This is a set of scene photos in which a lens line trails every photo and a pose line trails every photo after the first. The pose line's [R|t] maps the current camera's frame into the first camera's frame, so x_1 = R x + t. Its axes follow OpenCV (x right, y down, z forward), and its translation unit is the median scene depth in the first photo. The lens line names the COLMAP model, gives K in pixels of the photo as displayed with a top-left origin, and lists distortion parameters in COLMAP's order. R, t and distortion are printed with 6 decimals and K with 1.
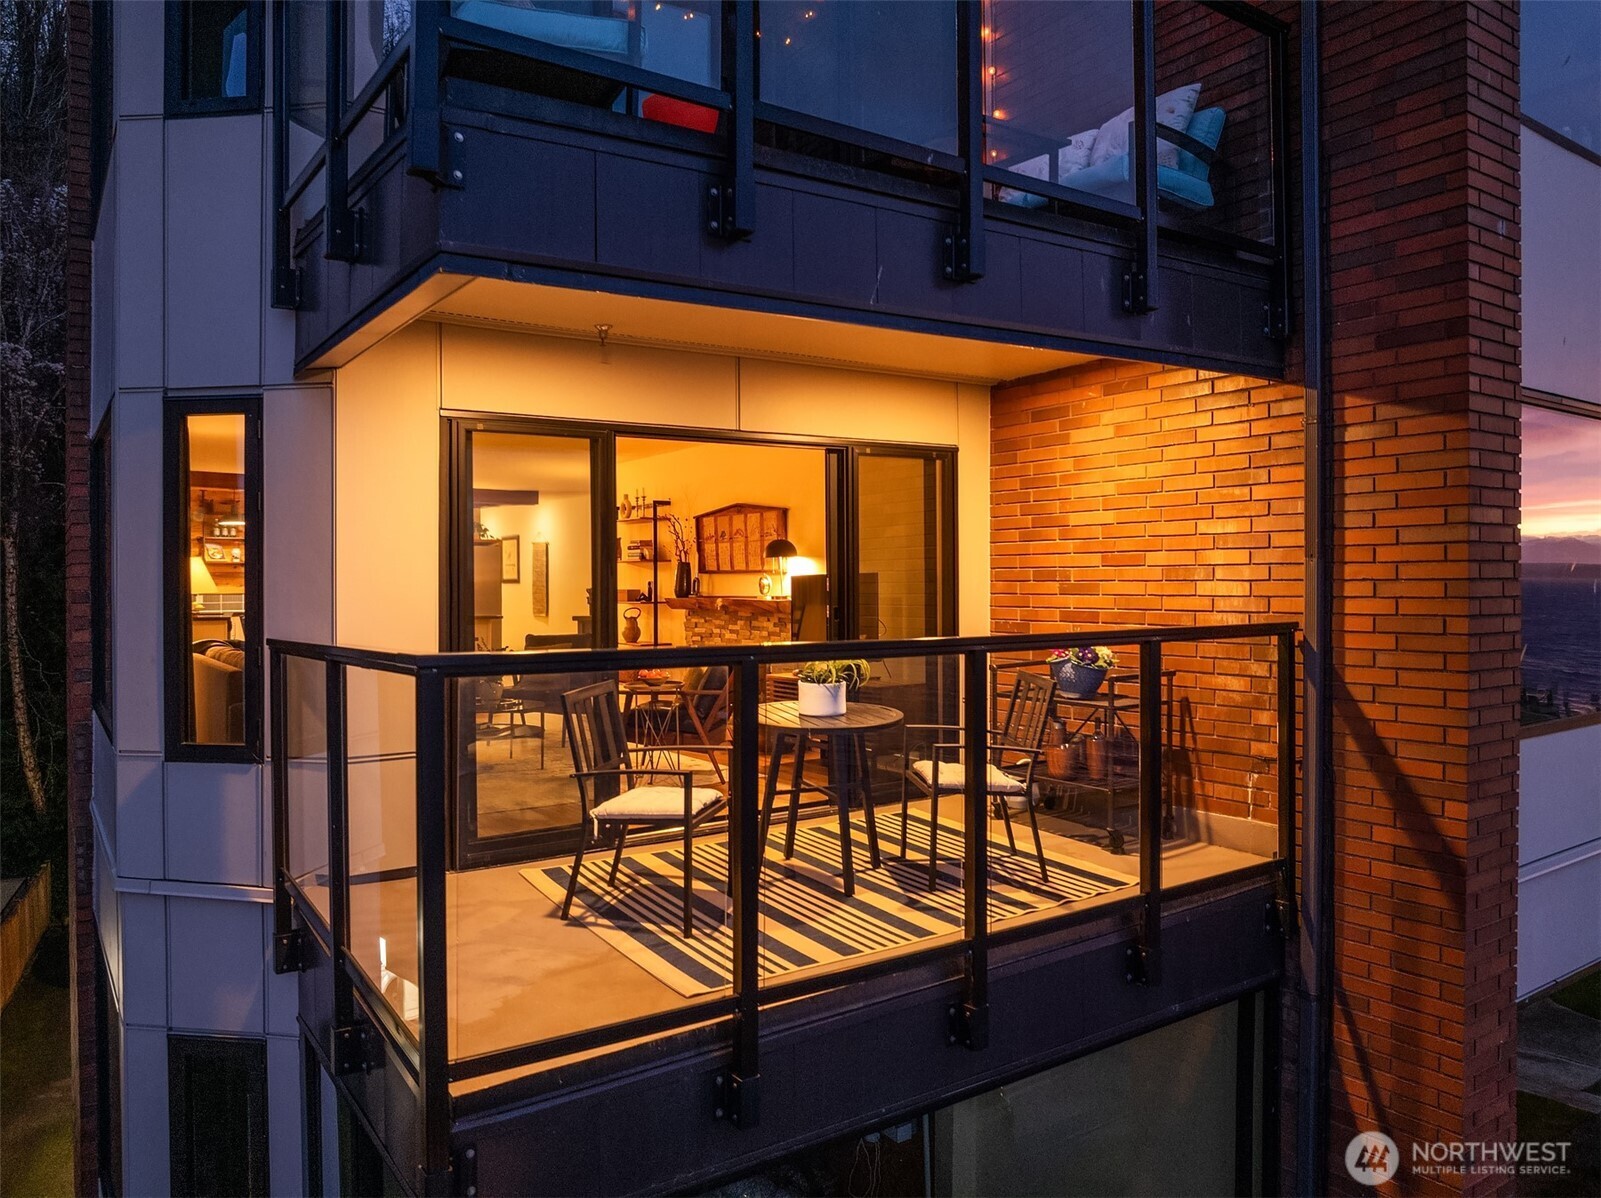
lens RADIAL K [[1152.9, 0, 803.3], [0, 1152.9, 569.0], [0, 0, 1]] dist [-0.005635, -0.072054]
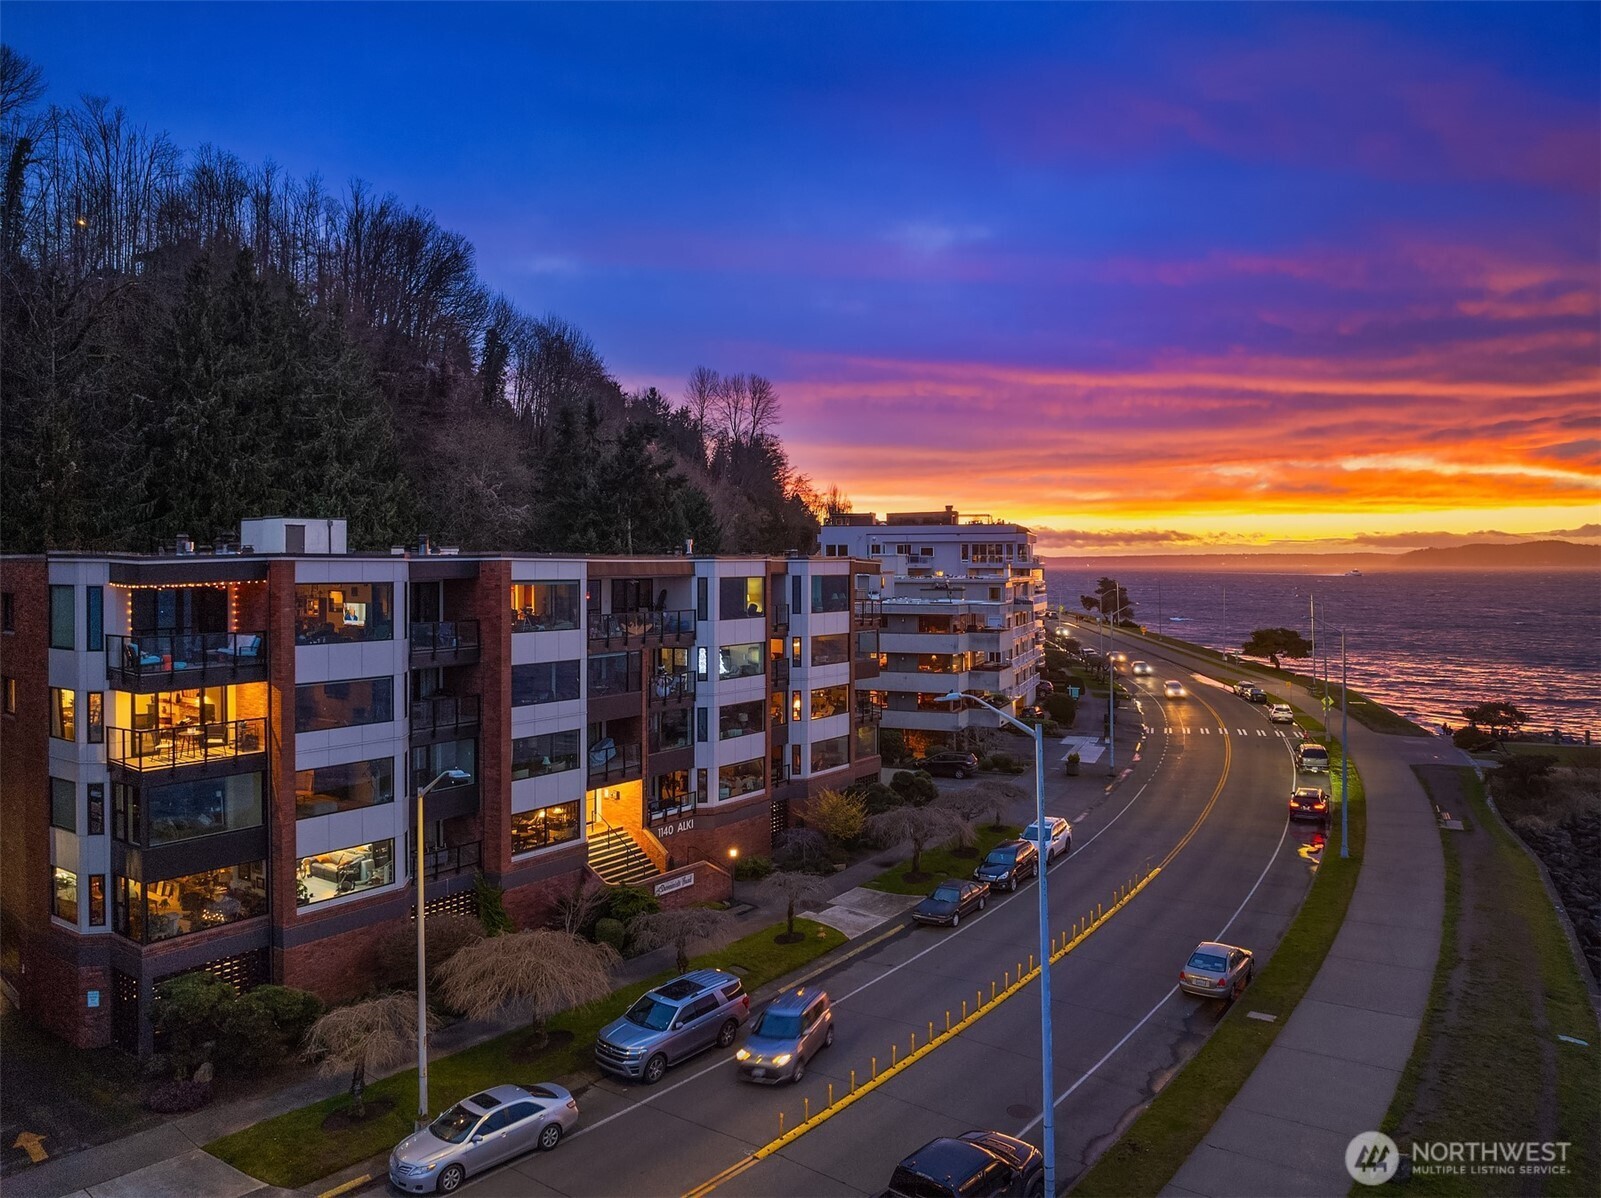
lens RADIAL K [[1152.9, 0, 803.3], [0, 1152.9, 569.0], [0, 0, 1]] dist [-0.005635, -0.072054]
pose [[0.938960, 0.004338, 0.343999, 1.125460], [-0.004223, 0.999990, -0.001085, -0.886658], [-0.344001, -0.000434, 0.938969, -6.854409]]
